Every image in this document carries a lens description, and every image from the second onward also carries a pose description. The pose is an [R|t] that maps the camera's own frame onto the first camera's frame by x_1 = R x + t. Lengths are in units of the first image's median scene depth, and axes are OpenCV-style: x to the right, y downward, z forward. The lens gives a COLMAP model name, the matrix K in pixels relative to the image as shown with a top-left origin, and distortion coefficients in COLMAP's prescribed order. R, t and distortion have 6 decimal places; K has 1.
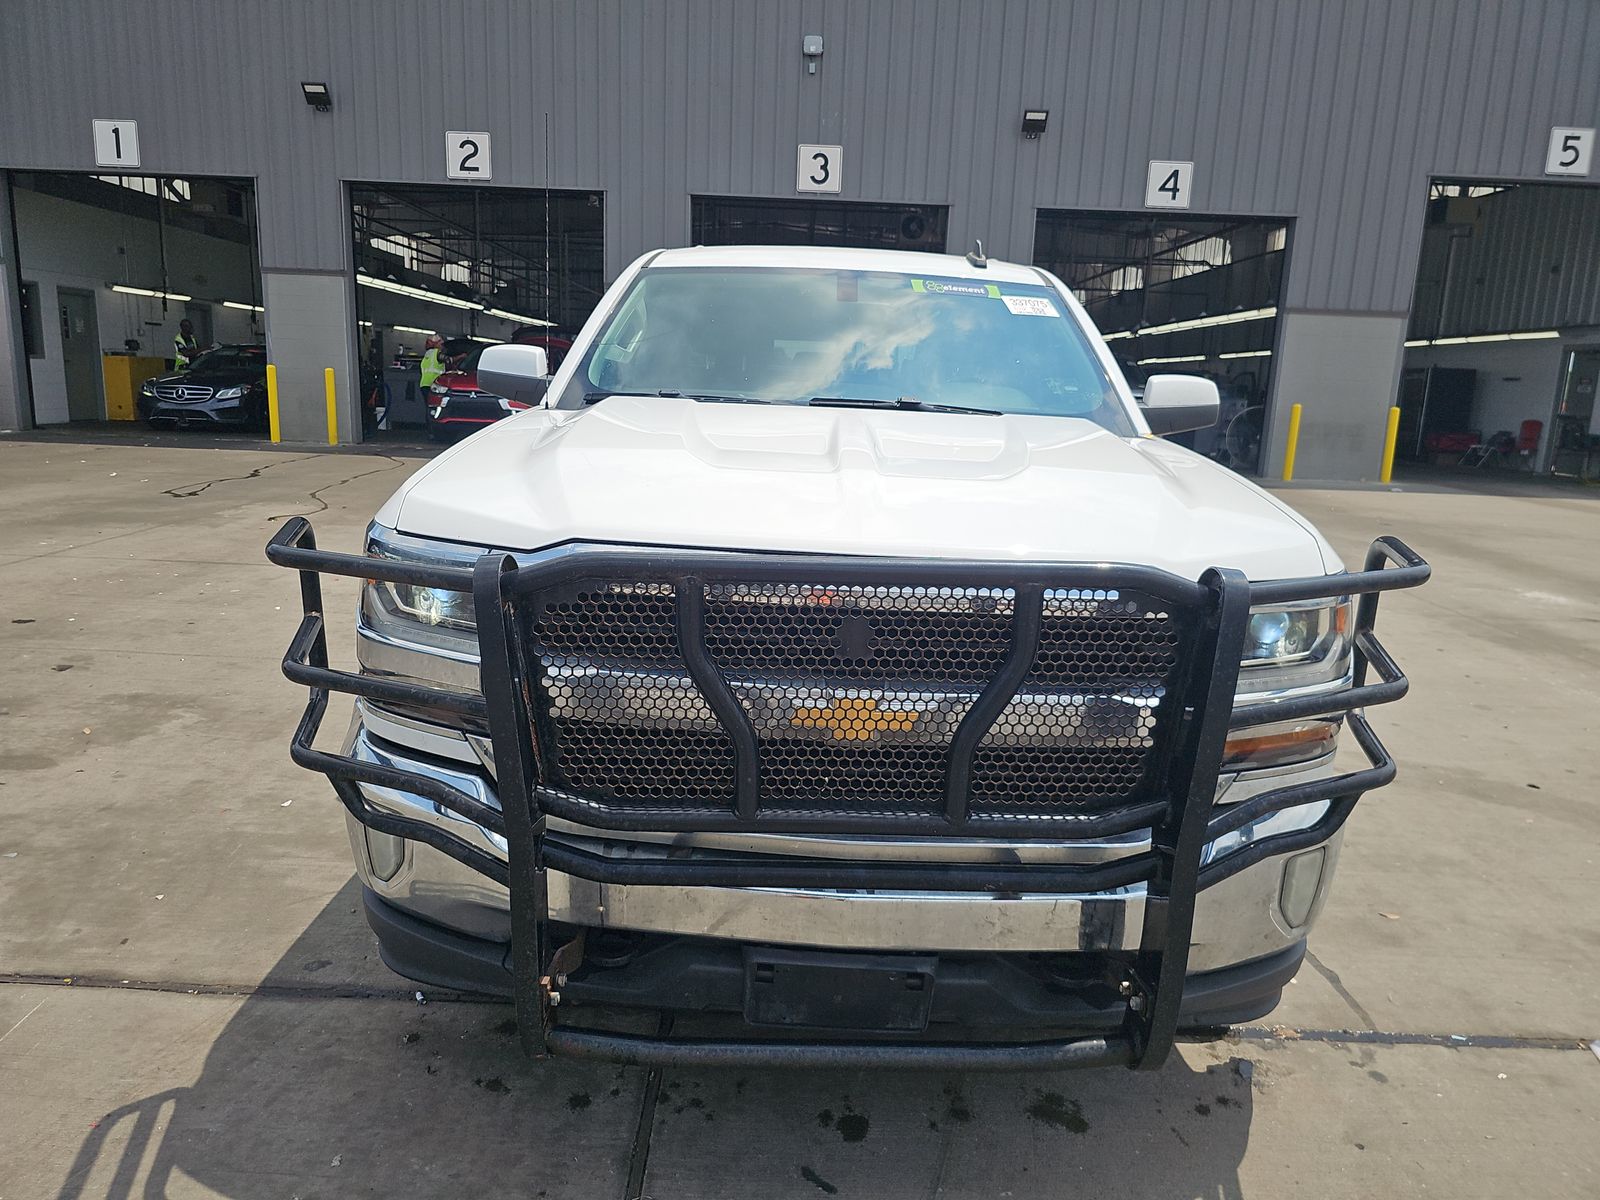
lens RADIAL K [[1059.1, 0, 786.1], [0, 1059.1, 597.3], [0, 0, 1]] dist [0.023779, -0.014830]
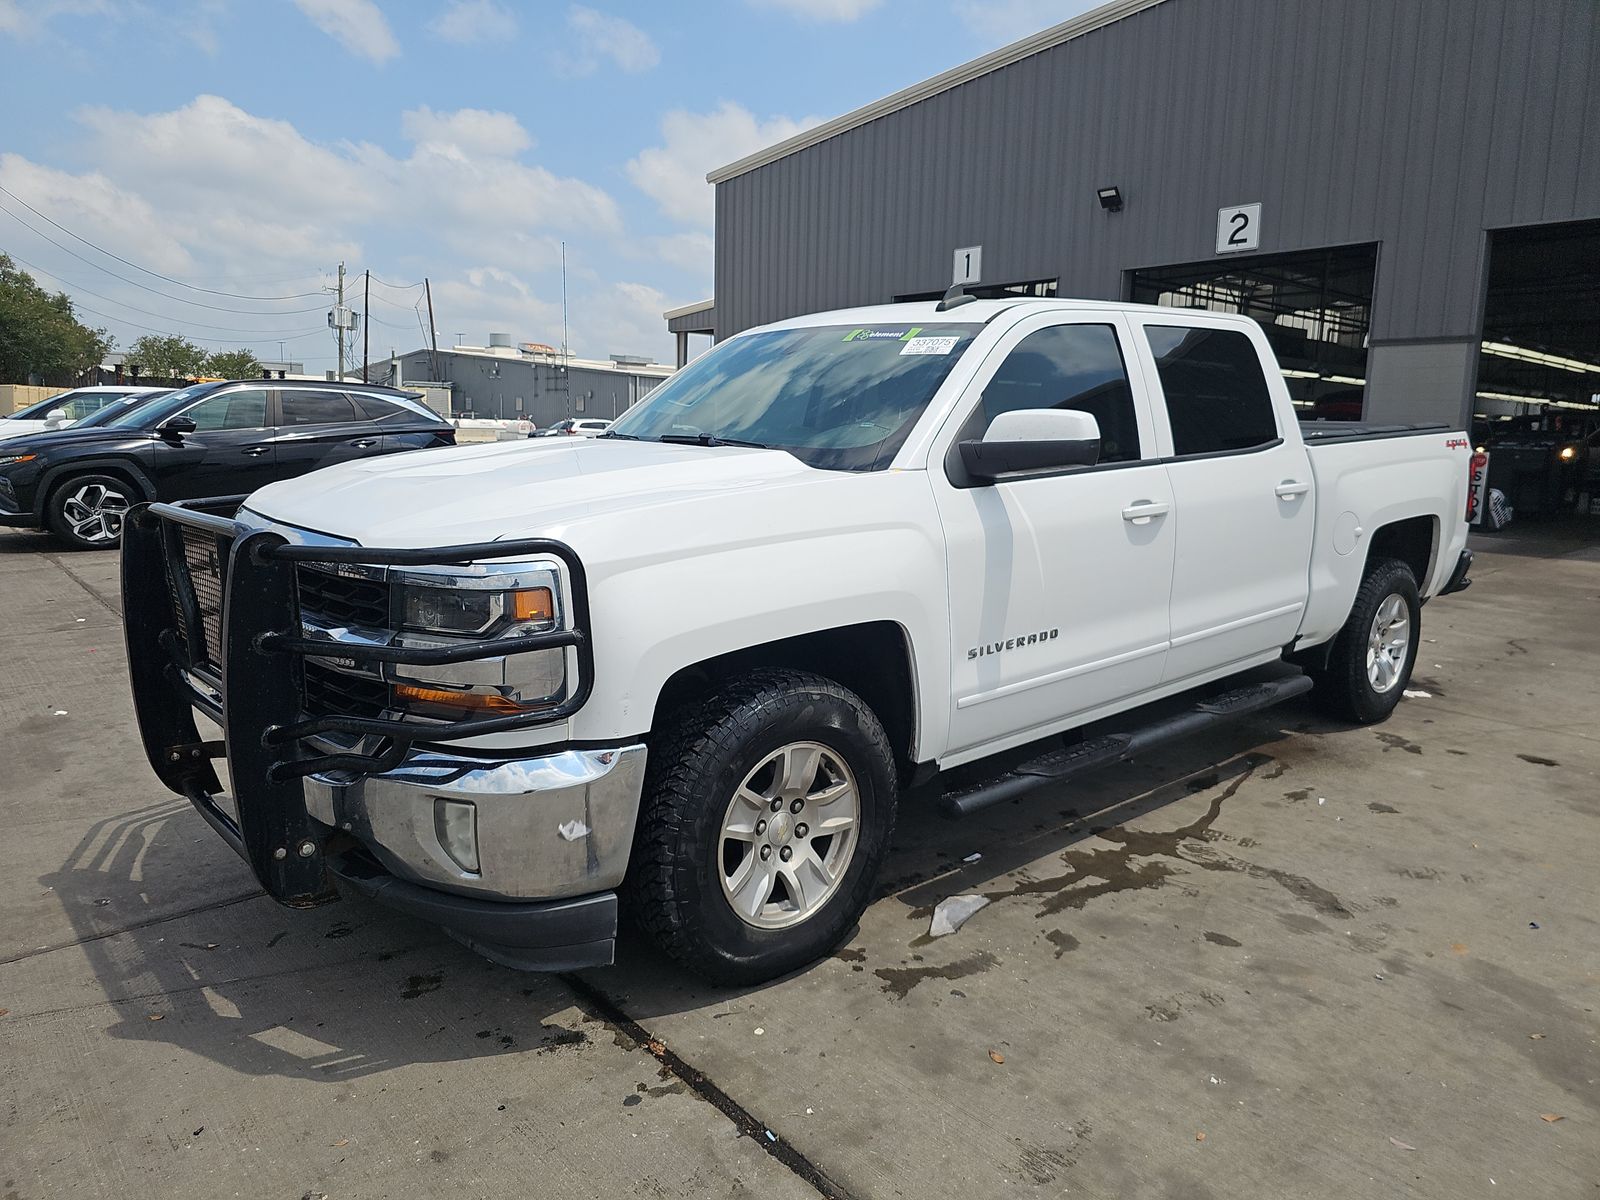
lens RADIAL K [[1059.1, 0, 814.2], [0, 1059.1, 595.0], [0, 0, 1]] dist [0.023779, -0.014830]
pose [[0.666568, 0.095299, -0.739328, 0.215667], [-0.147836, 0.988995, -0.005807, -0.005331], [0.730638, 0.113170, 0.673321, 0.064551]]
